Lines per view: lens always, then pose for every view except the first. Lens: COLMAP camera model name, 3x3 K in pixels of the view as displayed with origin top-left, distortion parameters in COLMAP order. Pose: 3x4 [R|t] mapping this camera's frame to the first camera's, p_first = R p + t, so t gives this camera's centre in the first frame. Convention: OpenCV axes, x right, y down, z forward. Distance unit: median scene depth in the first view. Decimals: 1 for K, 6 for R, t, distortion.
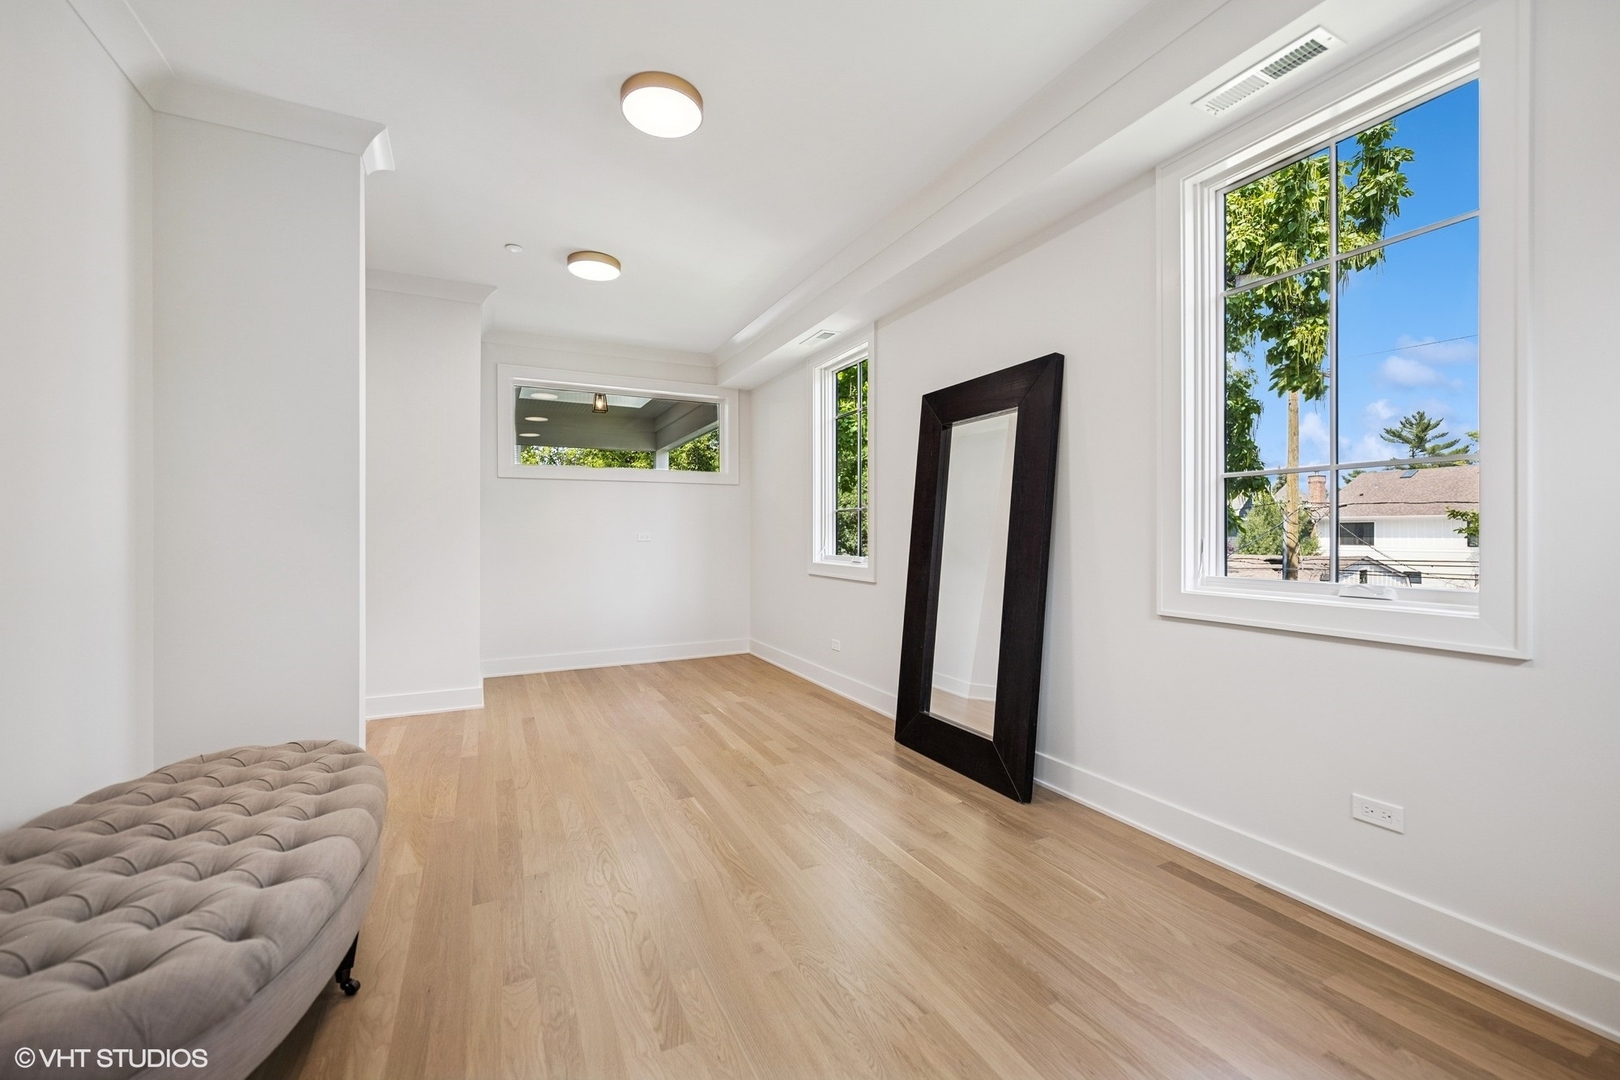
lens RADIAL K [[651.2, 0, 812.2], [0, 651.2, 535.9], [0, 0, 1]] dist [0.000975, 0.000061]
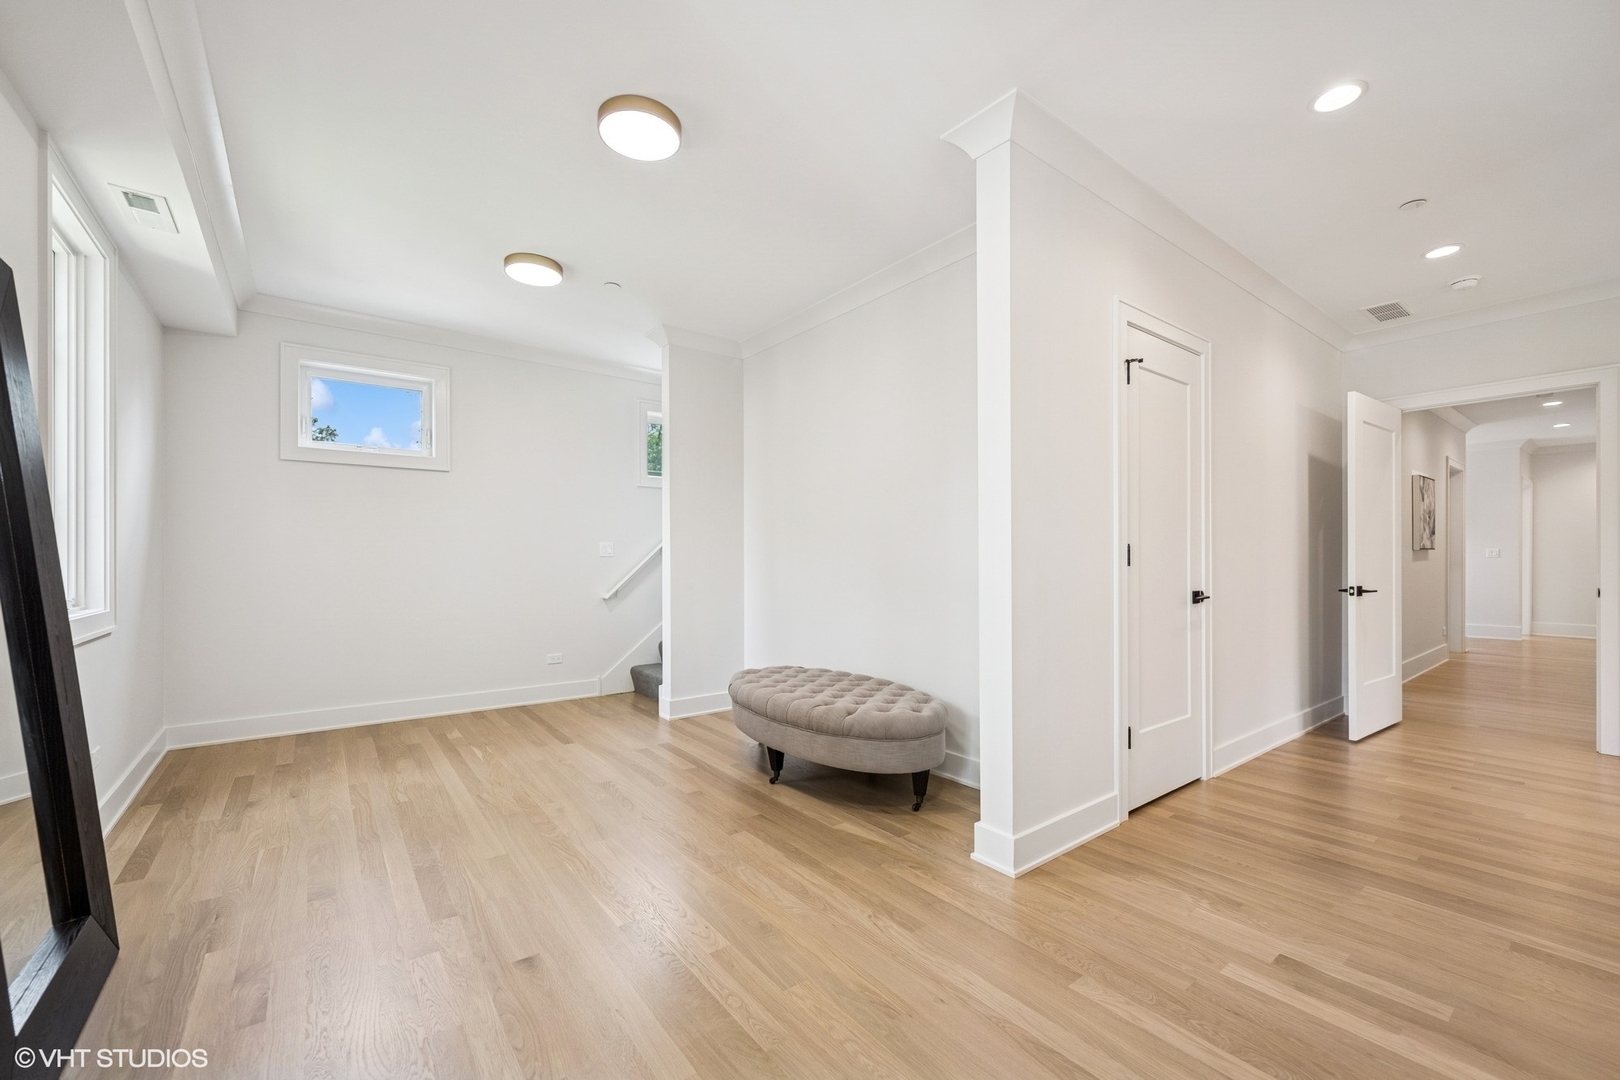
lens RADIAL K [[651.2, 0, 812.2], [0, 651.2, 535.9], [0, 0, 1]] dist [0.000975, 0.000061]
pose [[-0.982920, -0.000934, -0.184031, -0.283347], [0.004114, 0.999626, -0.027047, -0.008977], [0.183988, -0.027342, -0.982548, 1.914498]]
